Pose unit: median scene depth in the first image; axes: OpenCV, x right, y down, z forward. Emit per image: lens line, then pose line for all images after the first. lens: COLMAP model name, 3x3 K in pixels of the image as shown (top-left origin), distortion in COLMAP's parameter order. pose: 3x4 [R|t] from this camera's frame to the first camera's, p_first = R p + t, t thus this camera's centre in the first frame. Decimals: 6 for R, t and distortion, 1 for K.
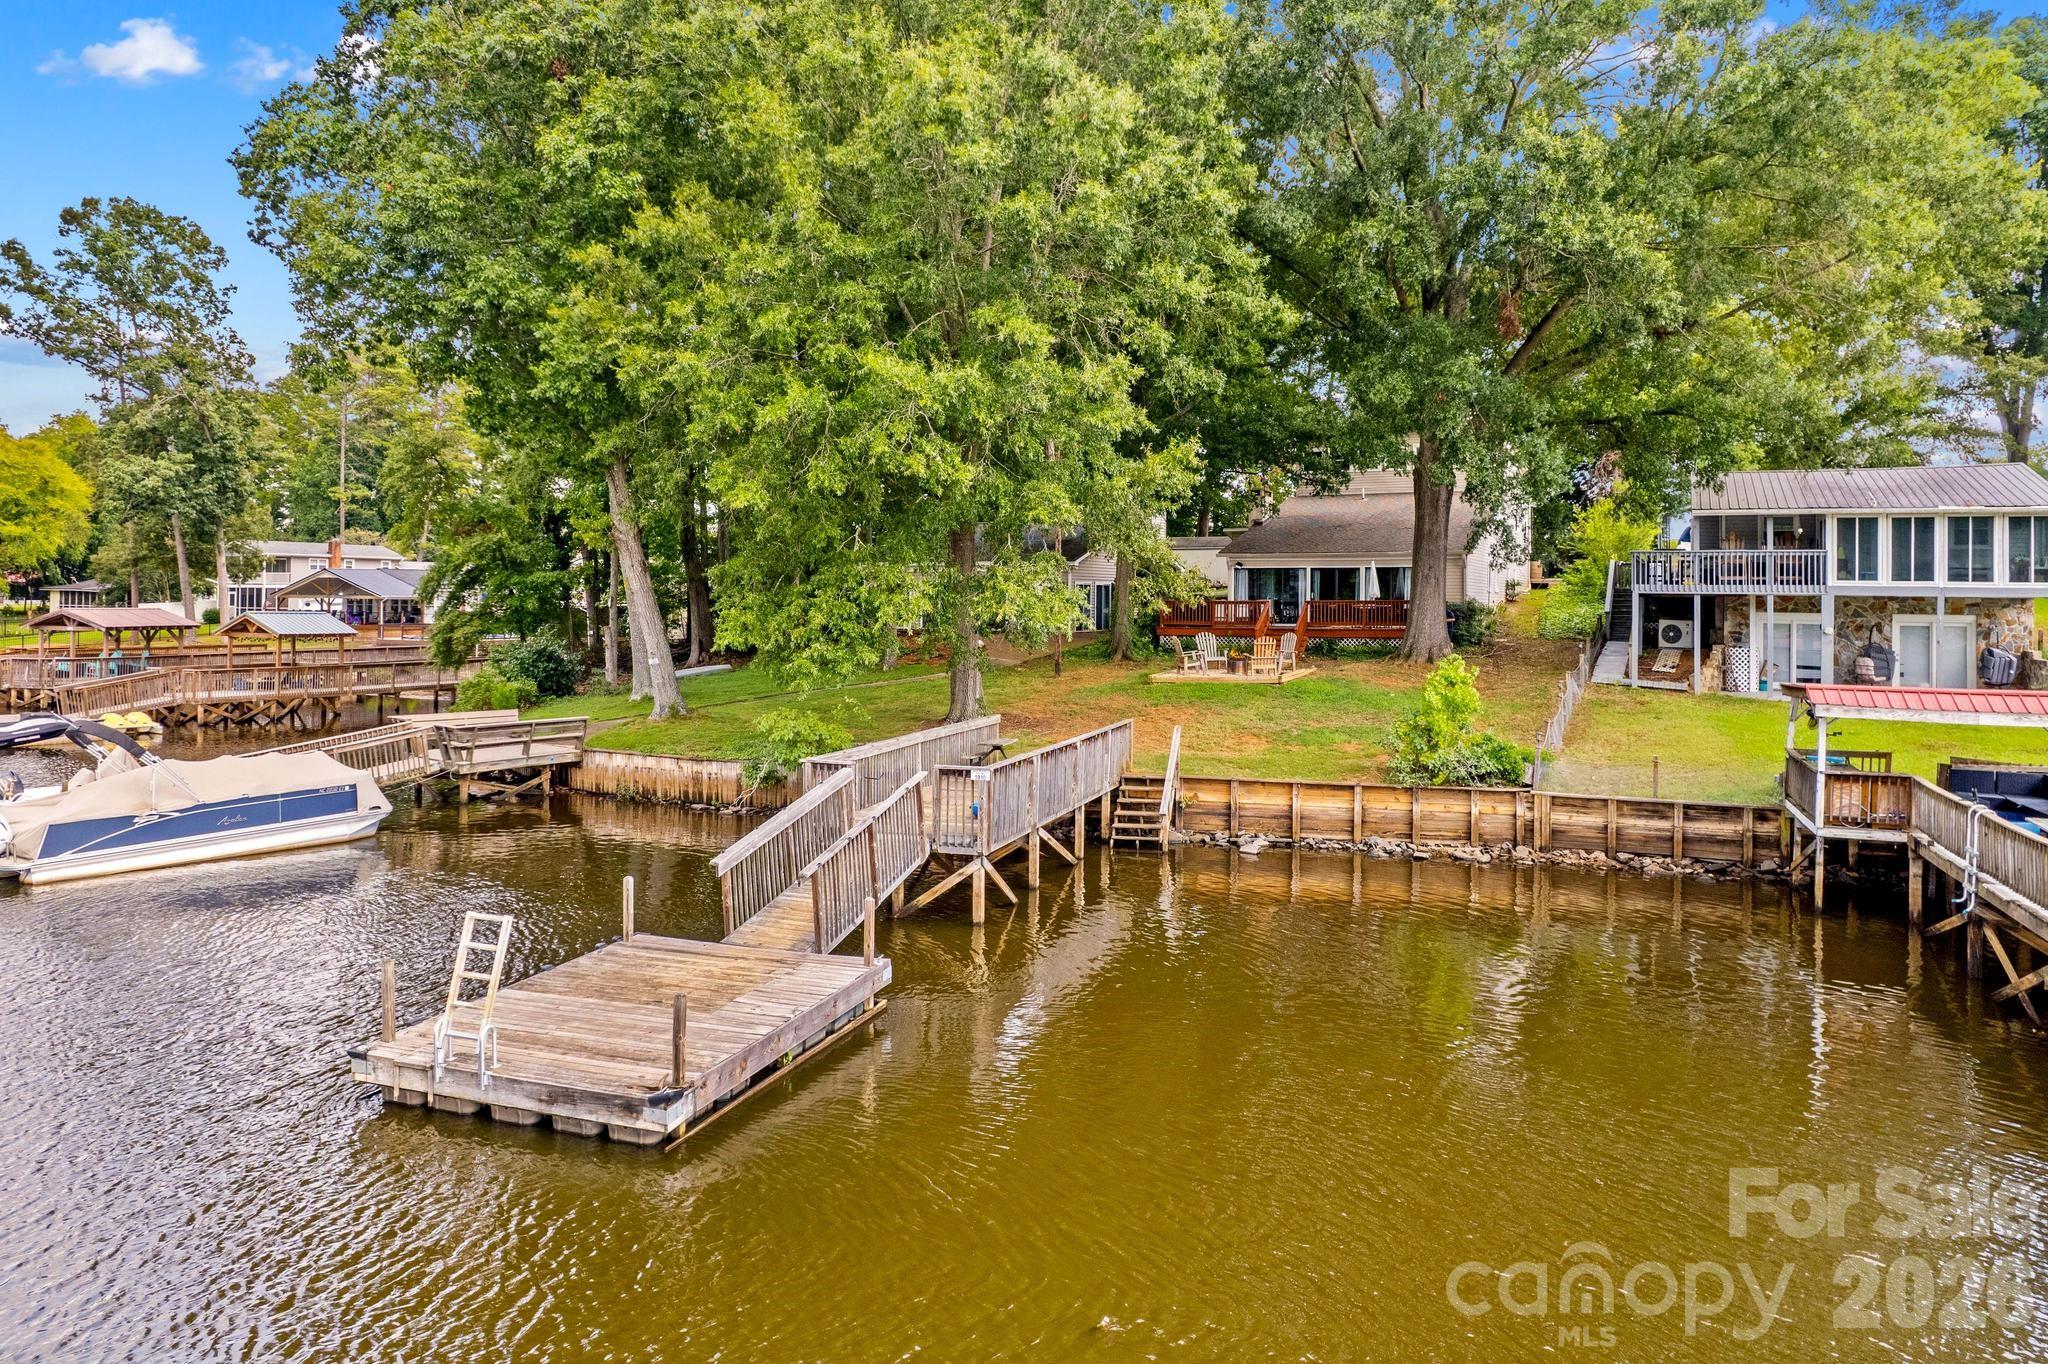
lens RADIAL K [[1307.0, 0, 1009.9], [0, 1307.0, 590.2], [0, 0, 1]] dist [-0.037964, 0.020423]
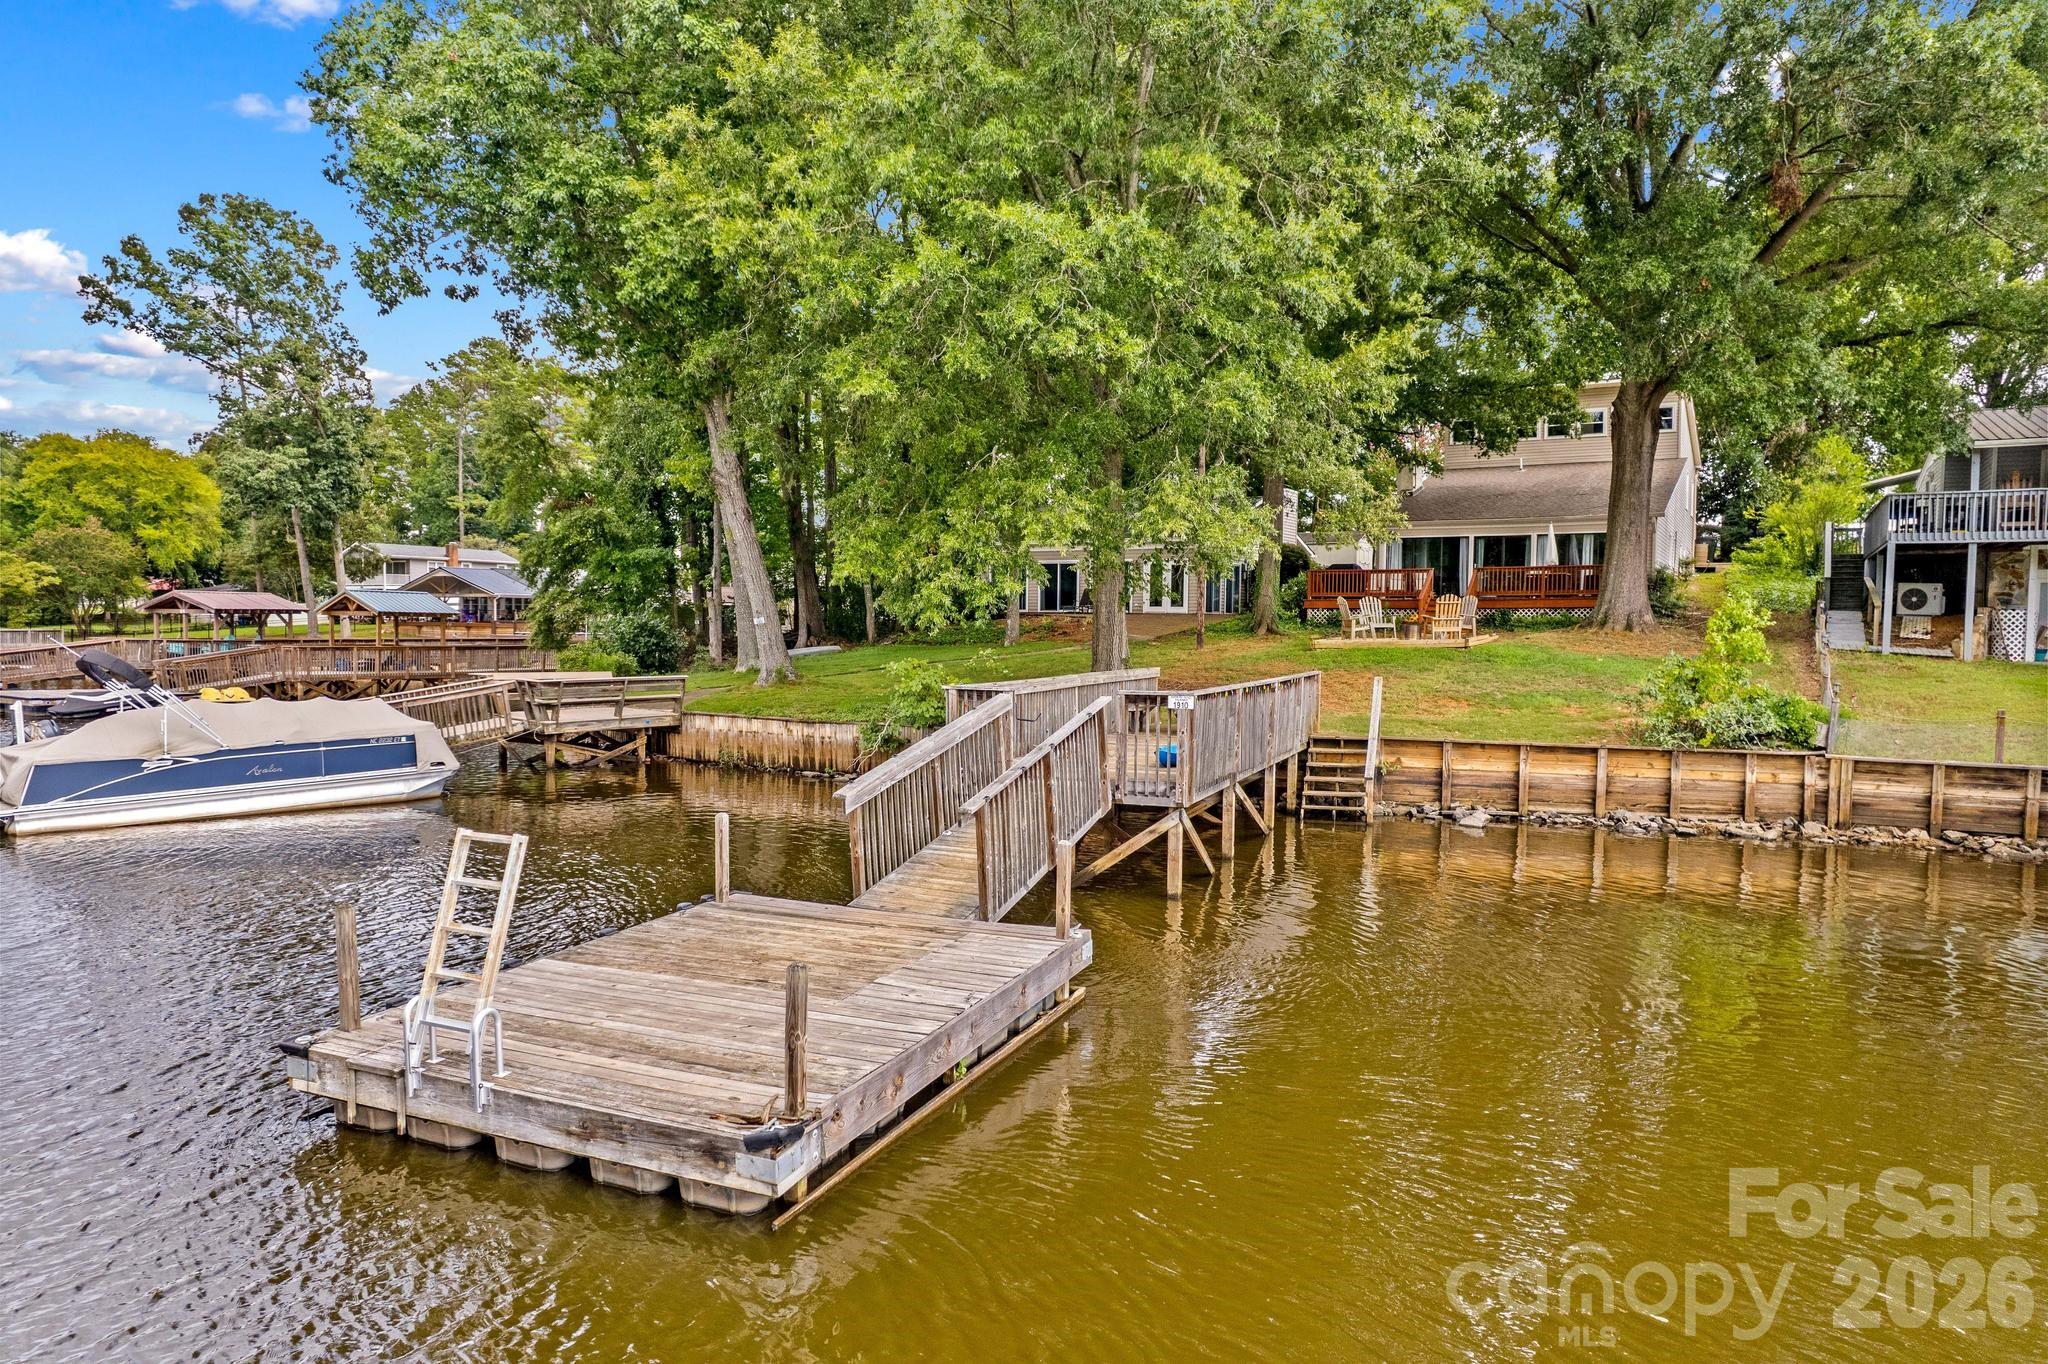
lens RADIAL K [[1260.0, 0, 1024.0], [0, 1260.0, 682.0], [0, 0, 1]] dist [-0.061339, 0.054539]
pose [[0.998123, 0.006080, -0.060938, -0.050760], [-0.002712, 0.998471, 0.055210, 0.065842], [0.061180, -0.054941, 0.996614, 0.193909]]
